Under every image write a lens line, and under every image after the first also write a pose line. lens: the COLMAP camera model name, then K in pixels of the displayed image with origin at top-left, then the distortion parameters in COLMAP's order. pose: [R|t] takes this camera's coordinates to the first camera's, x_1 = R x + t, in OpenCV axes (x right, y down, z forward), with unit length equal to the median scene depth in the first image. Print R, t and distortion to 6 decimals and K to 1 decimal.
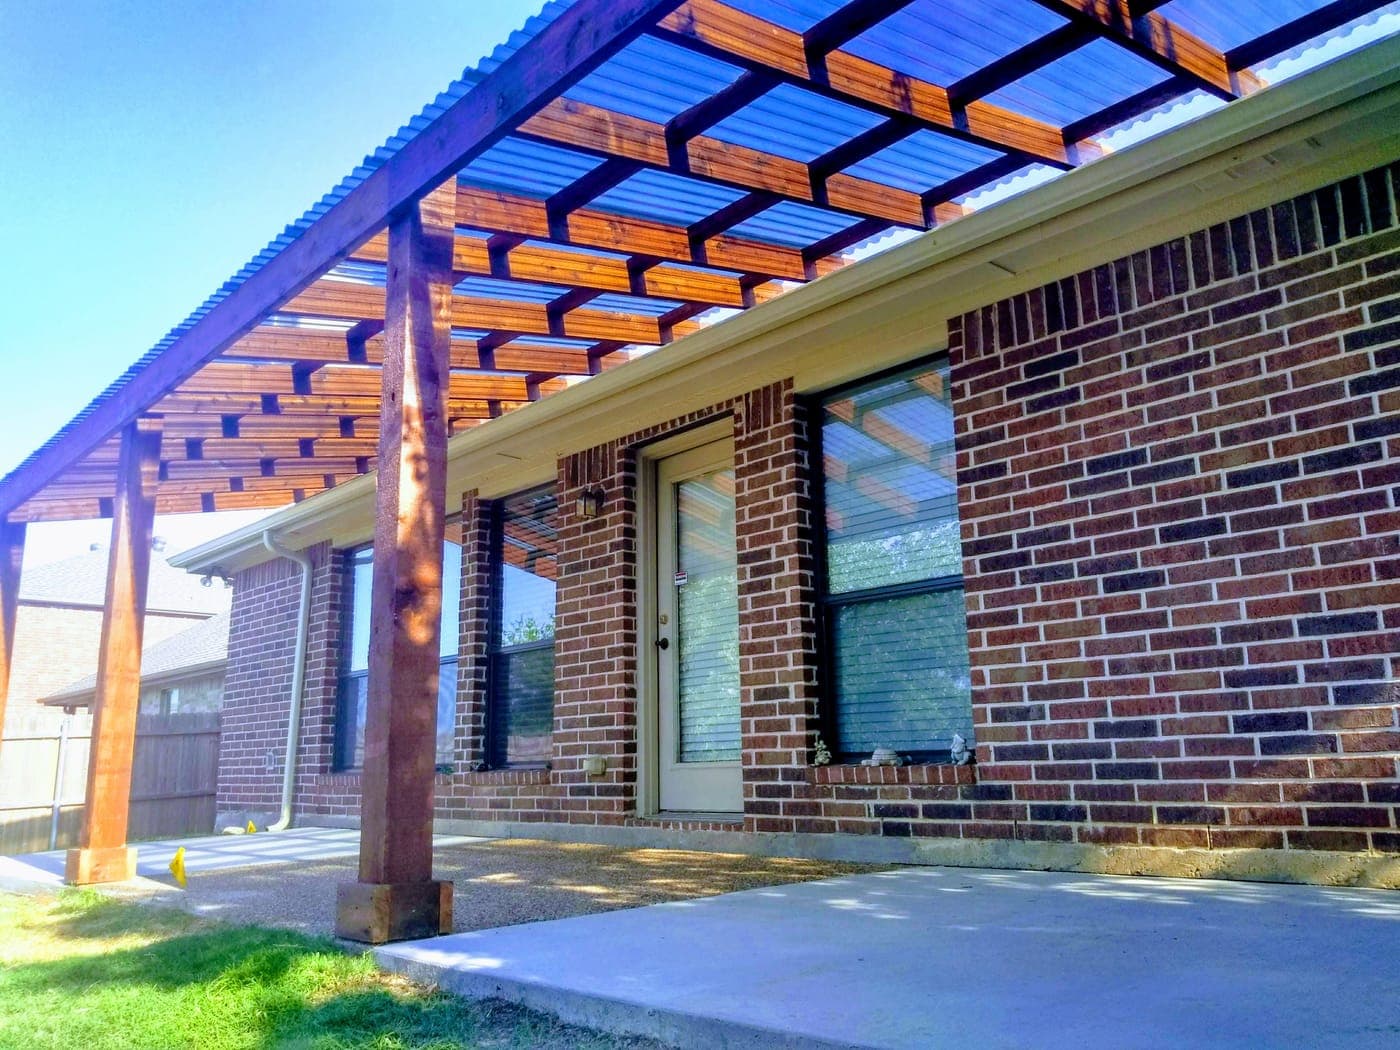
lens RADIAL K [[1126.0, 0, 697.4], [0, 1126.0, 518.9], [0, 0, 1]] dist [0.009646, -0.023951]
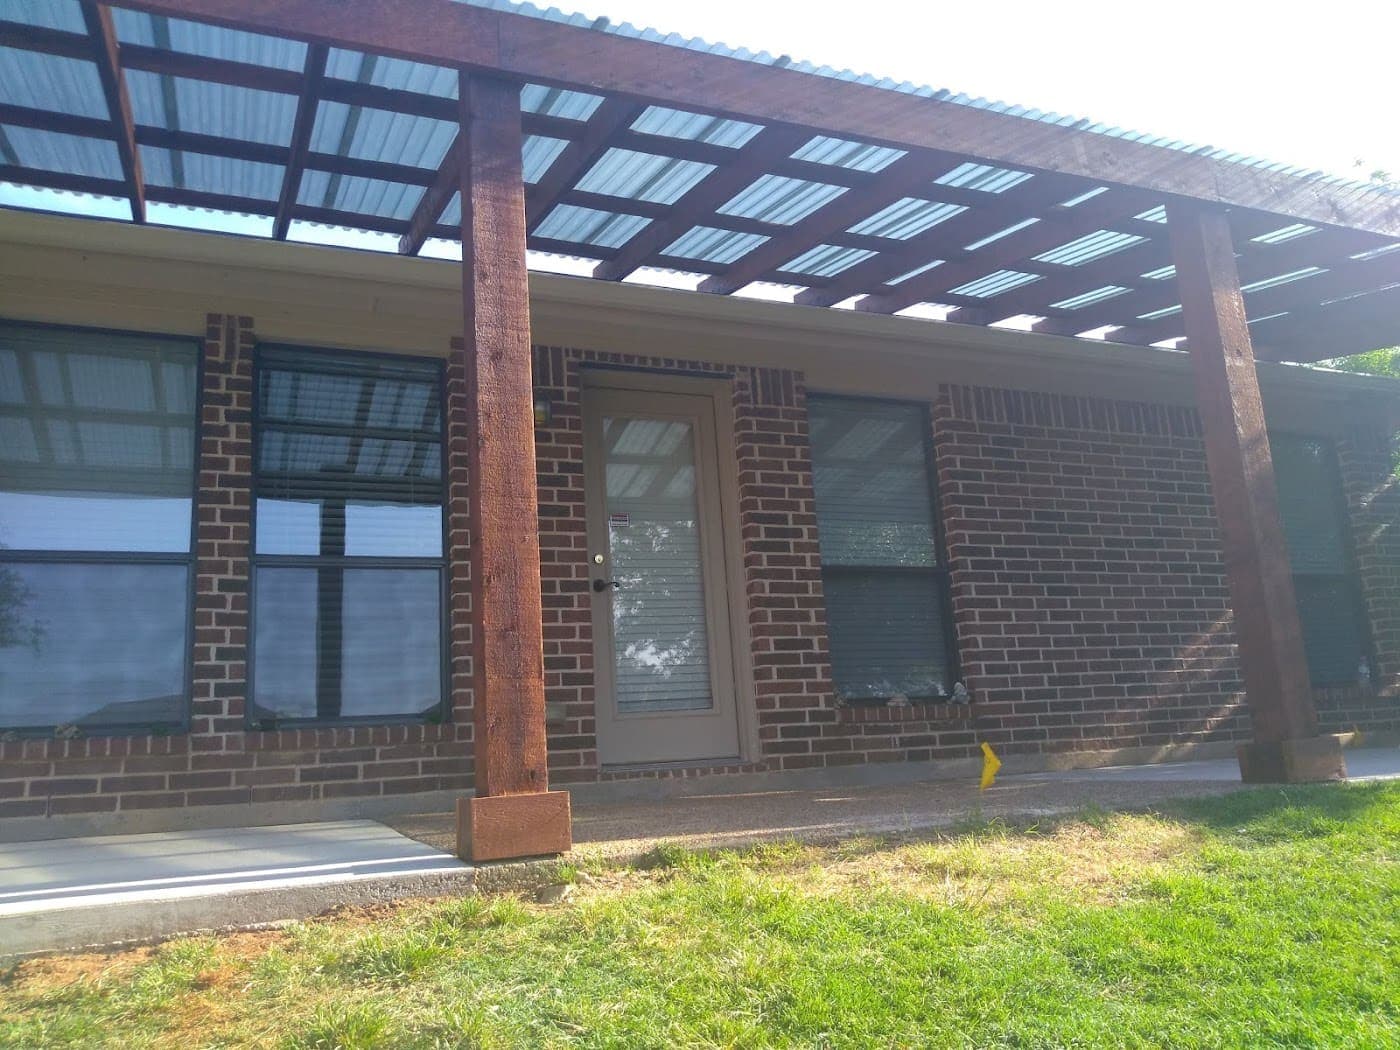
lens RADIAL K [[1126.0, 0, 701.0], [0, 1126.0, 530.7], [0, 0, 1]] dist [0.009646, -0.023951]
pose [[0.337660, 0.203057, 0.919105, -1.204853], [-0.146770, 0.975868, -0.161677, 0.287455], [-0.929755, -0.080305, 0.359314, 0.843263]]
